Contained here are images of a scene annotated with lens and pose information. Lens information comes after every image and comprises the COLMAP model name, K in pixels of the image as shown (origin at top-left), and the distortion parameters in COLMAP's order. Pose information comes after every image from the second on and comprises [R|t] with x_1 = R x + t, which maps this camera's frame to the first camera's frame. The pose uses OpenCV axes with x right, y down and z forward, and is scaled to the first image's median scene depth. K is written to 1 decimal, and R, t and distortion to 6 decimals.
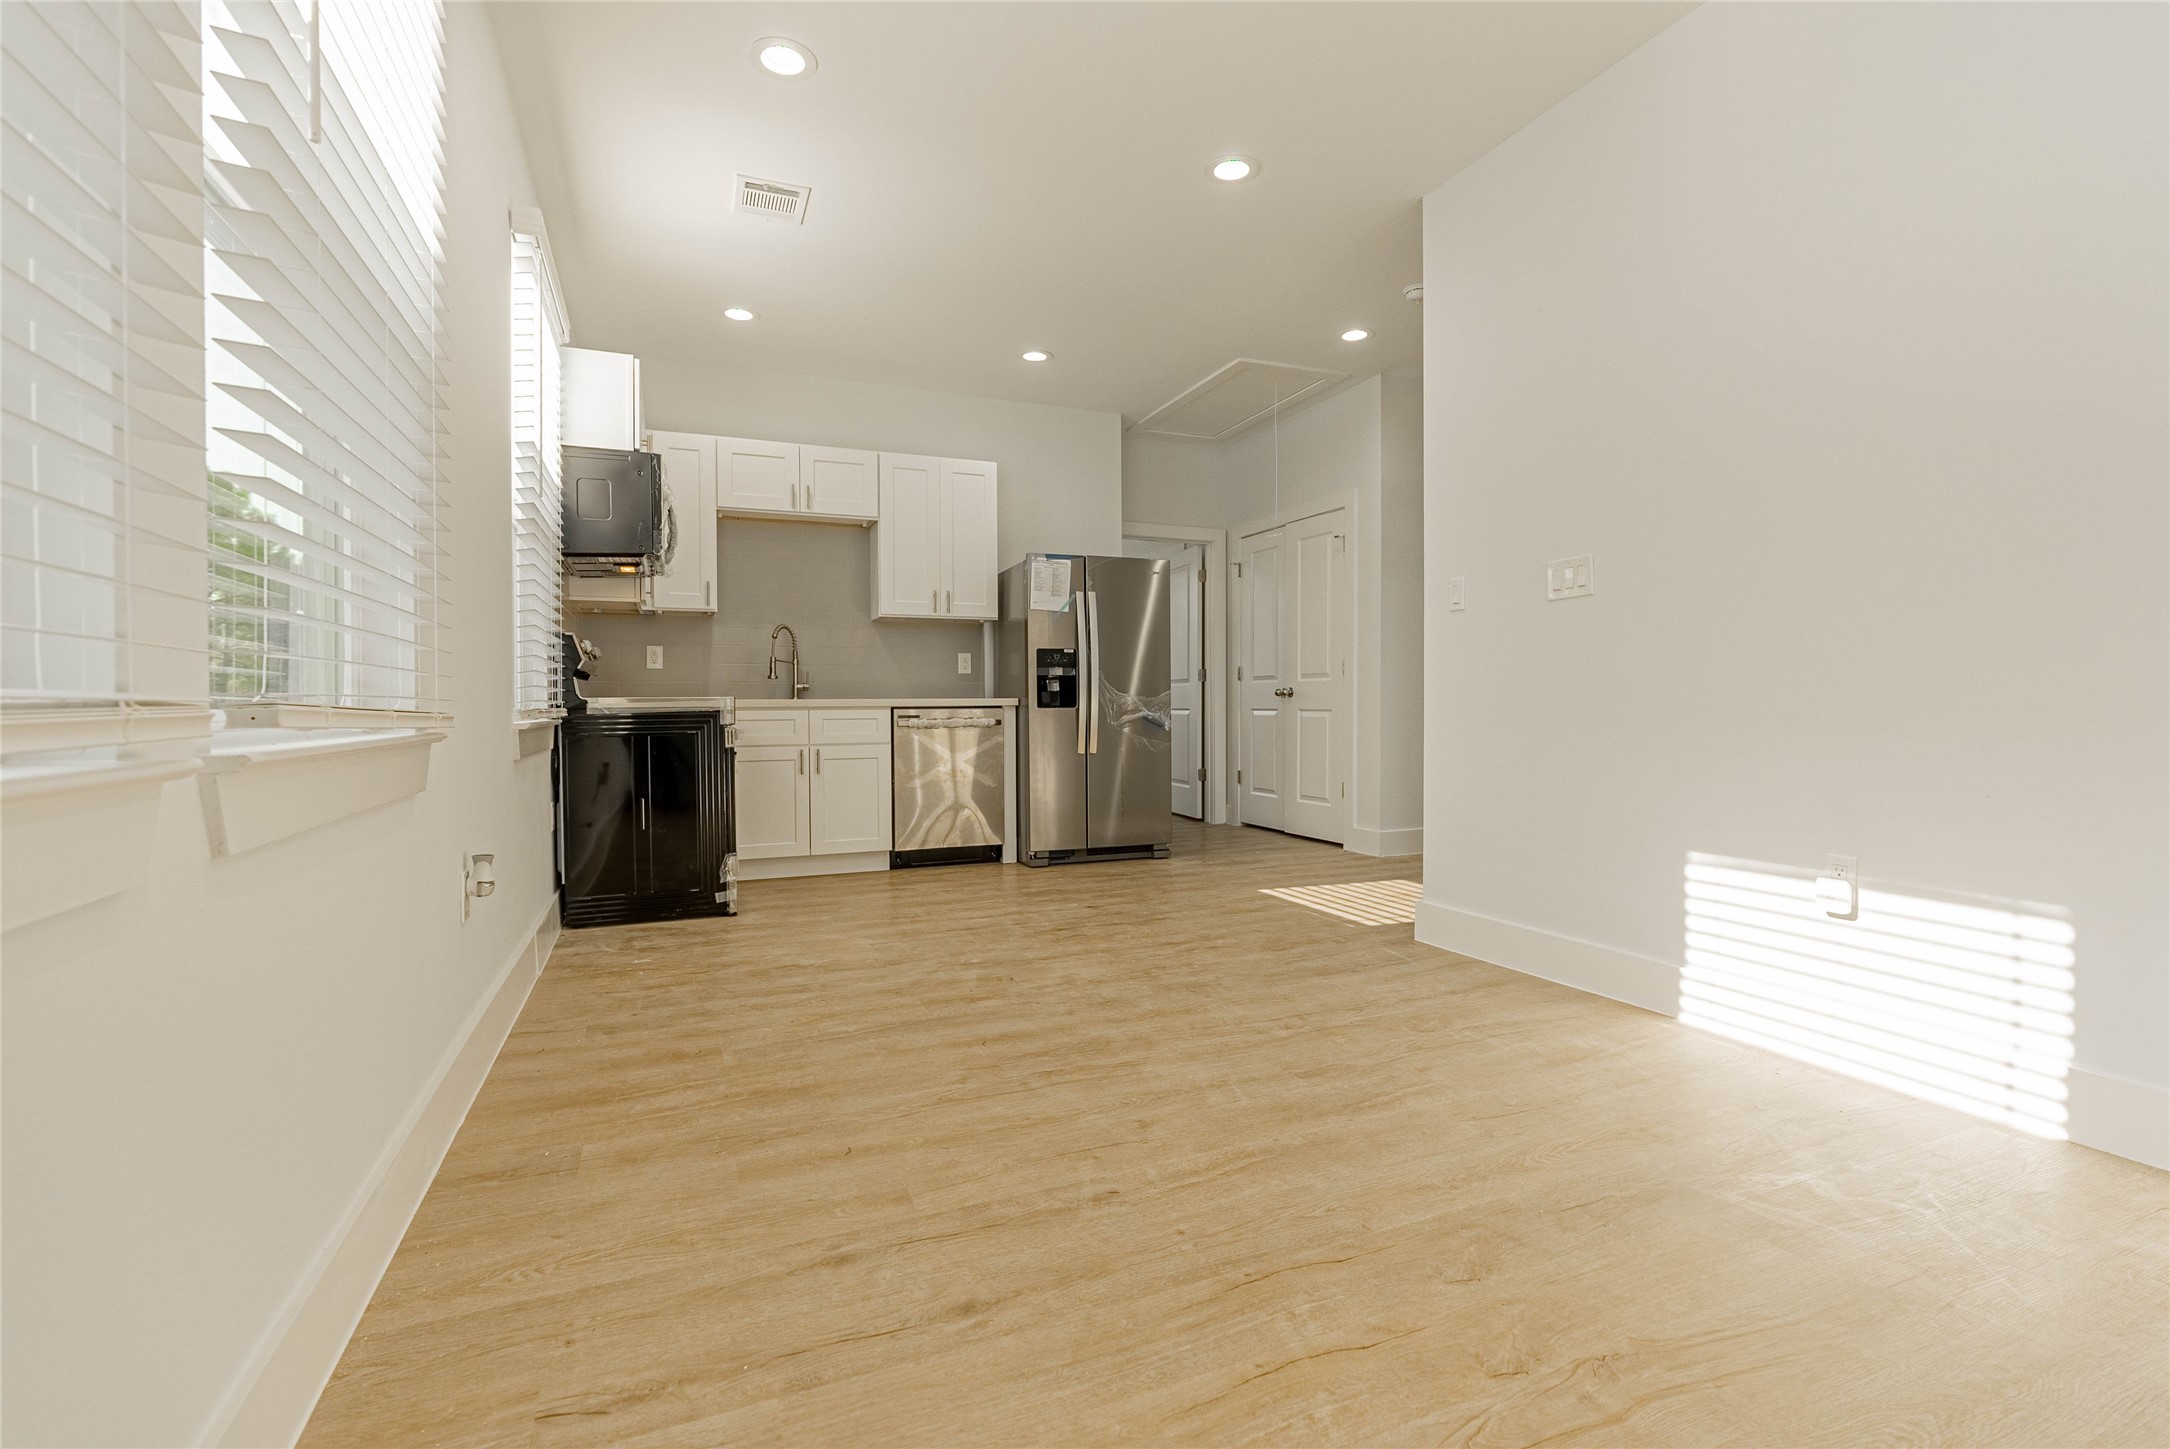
lens RADIAL K [[1000.9, 0, 1083.2], [0, 1000.9, 714.6], [0, 0, 1]] dist [-0.002707, -0.000707]
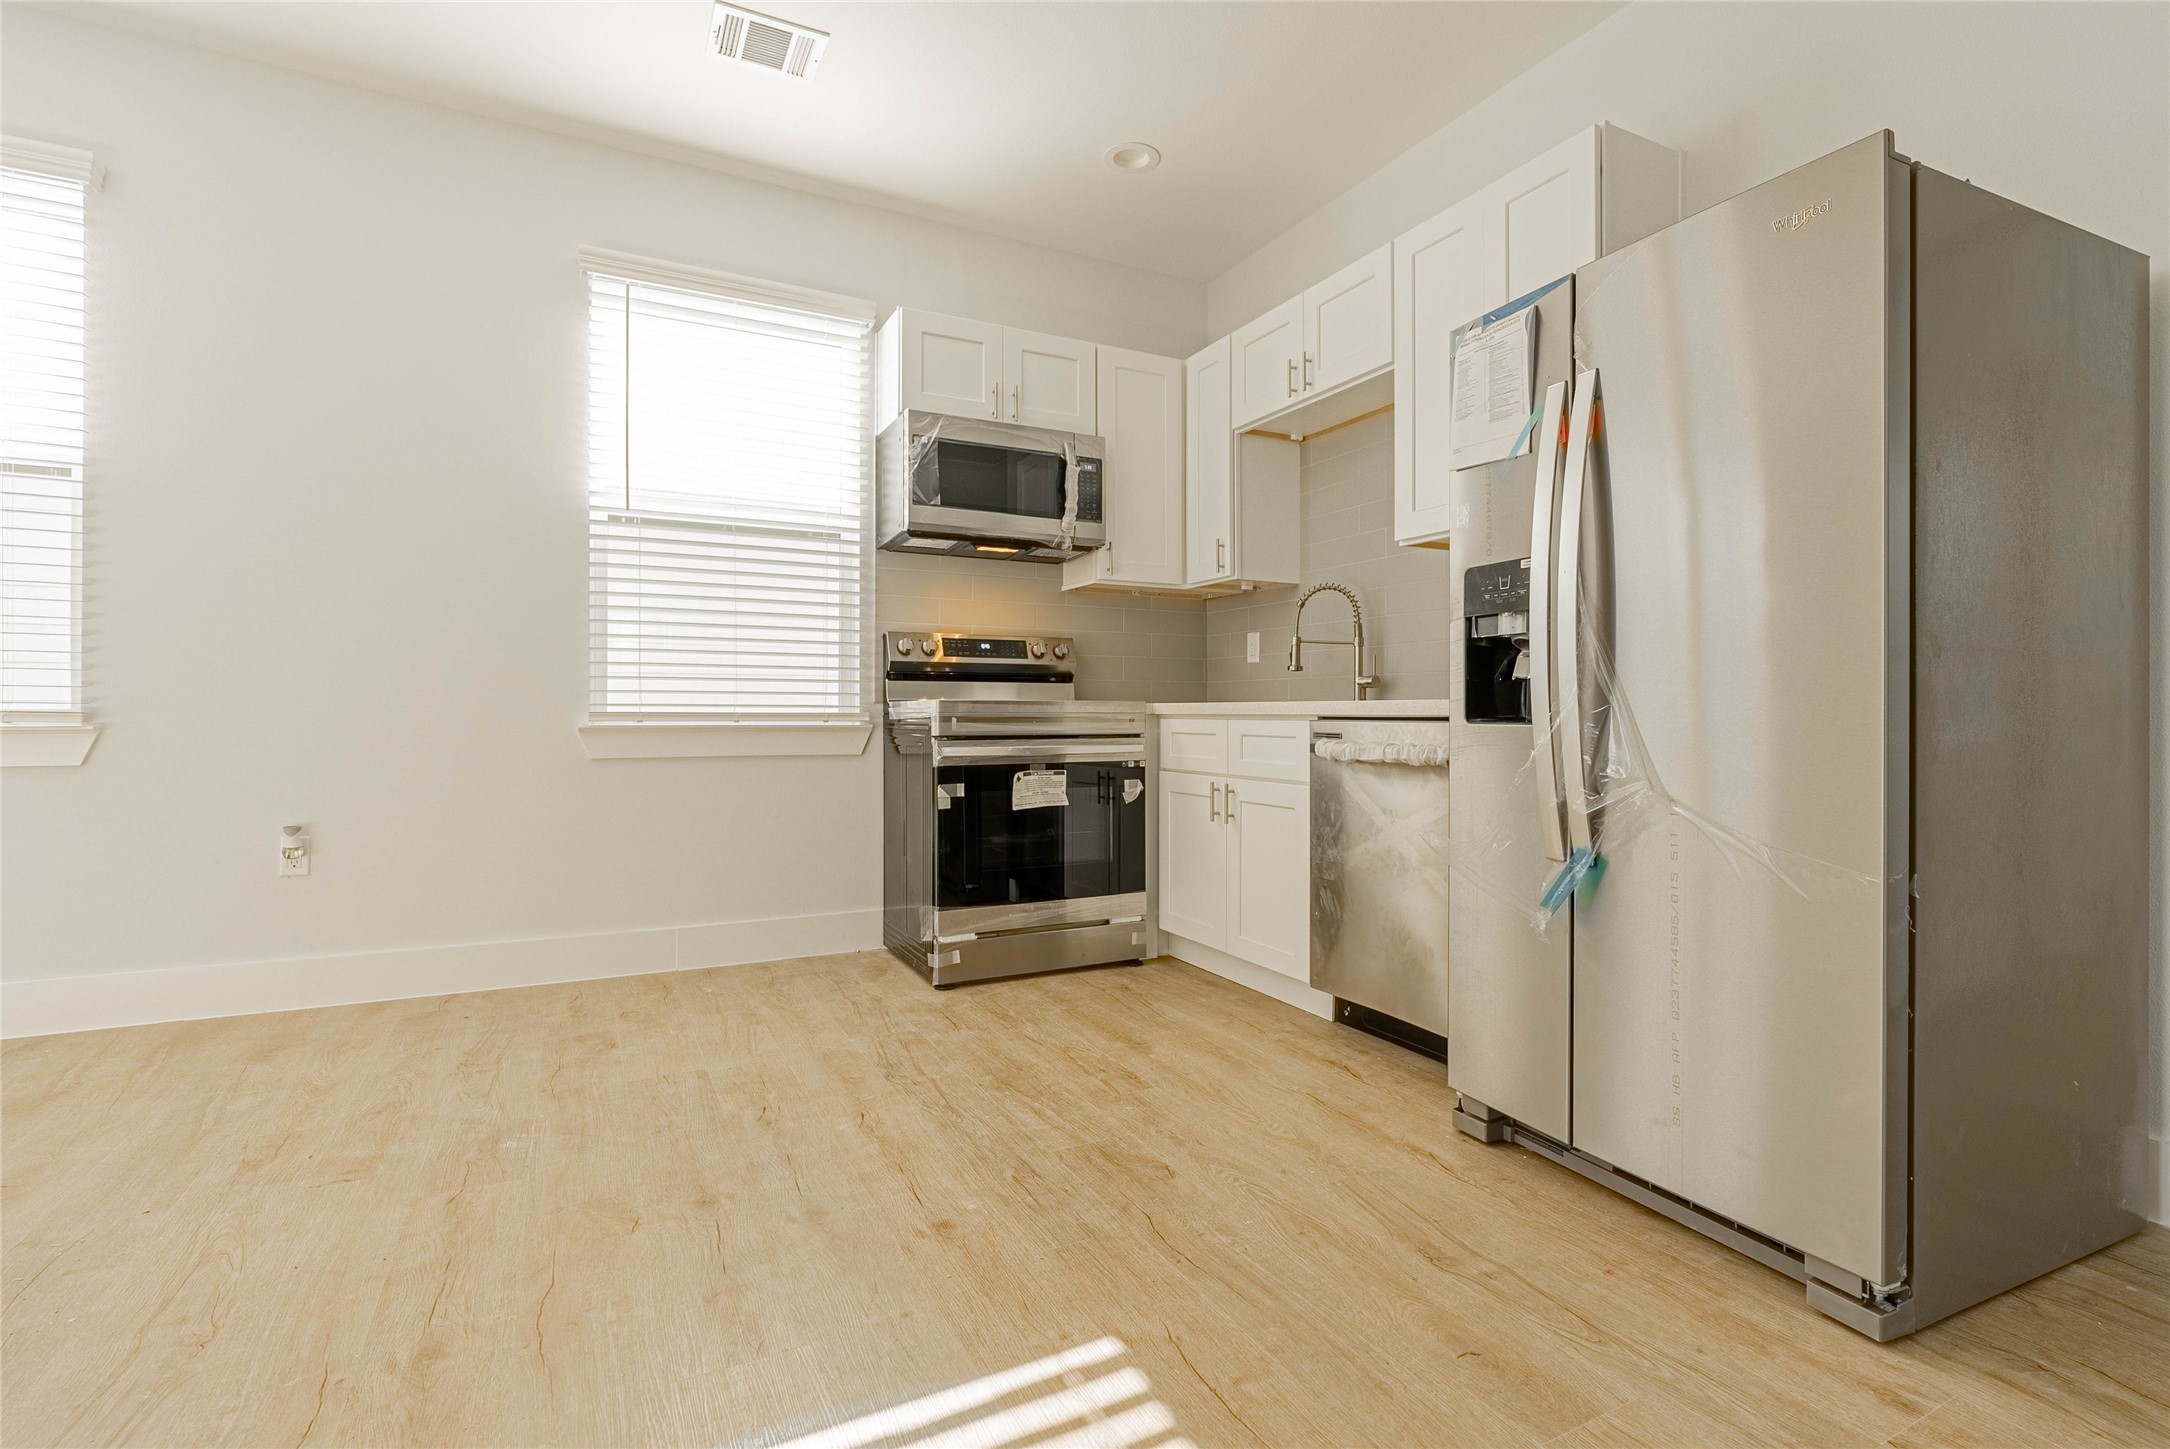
lens RADIAL K [[1000.9, 0, 1079.5], [0, 1000.9, 709.2], [0, 0, 1]] dist [-0.002707, -0.000707]
pose [[0.097463, 0.003872, -0.995232, 0.340887], [-0.016470, 0.999862, 0.002277, -0.010968], [0.995103, 0.016170, 0.097513, 0.854300]]
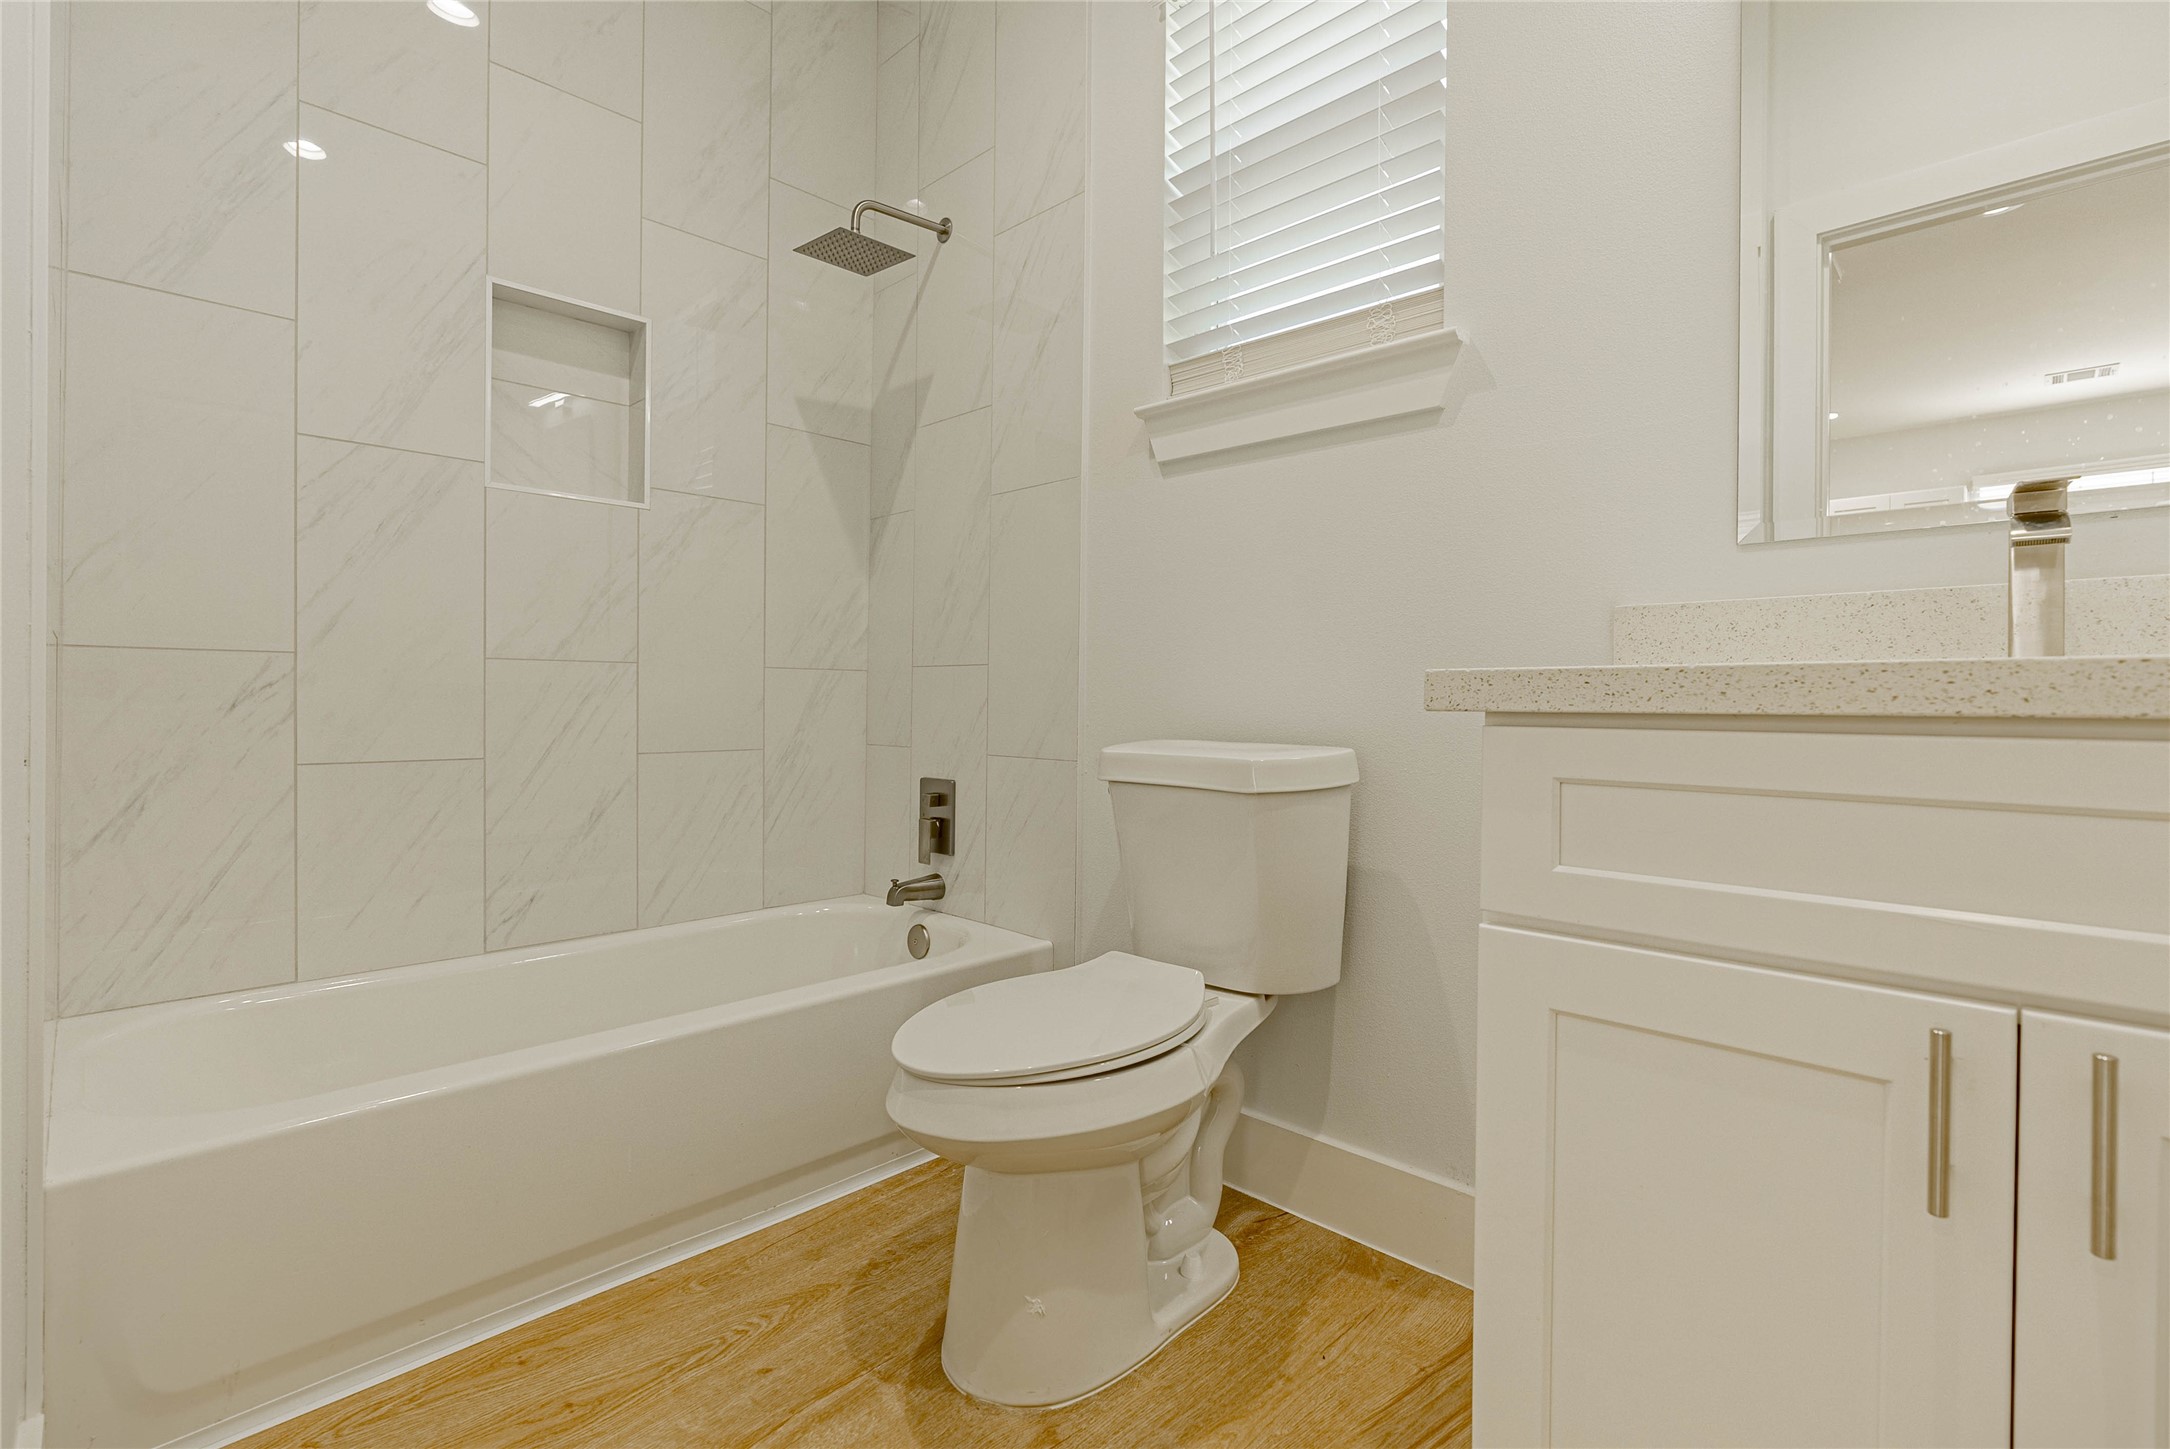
lens RADIAL K [[1000.9, 0, 1083.7], [0, 1000.9, 714.6], [0, 0, 1]] dist [-0.002707, -0.000707]
pose [[0.395131, 0.017124, -0.918465, -0.203609], [-0.016149, 0.999801, 0.011692, -0.007164], [0.918483, 0.010213, 0.395329, 0.837935]]
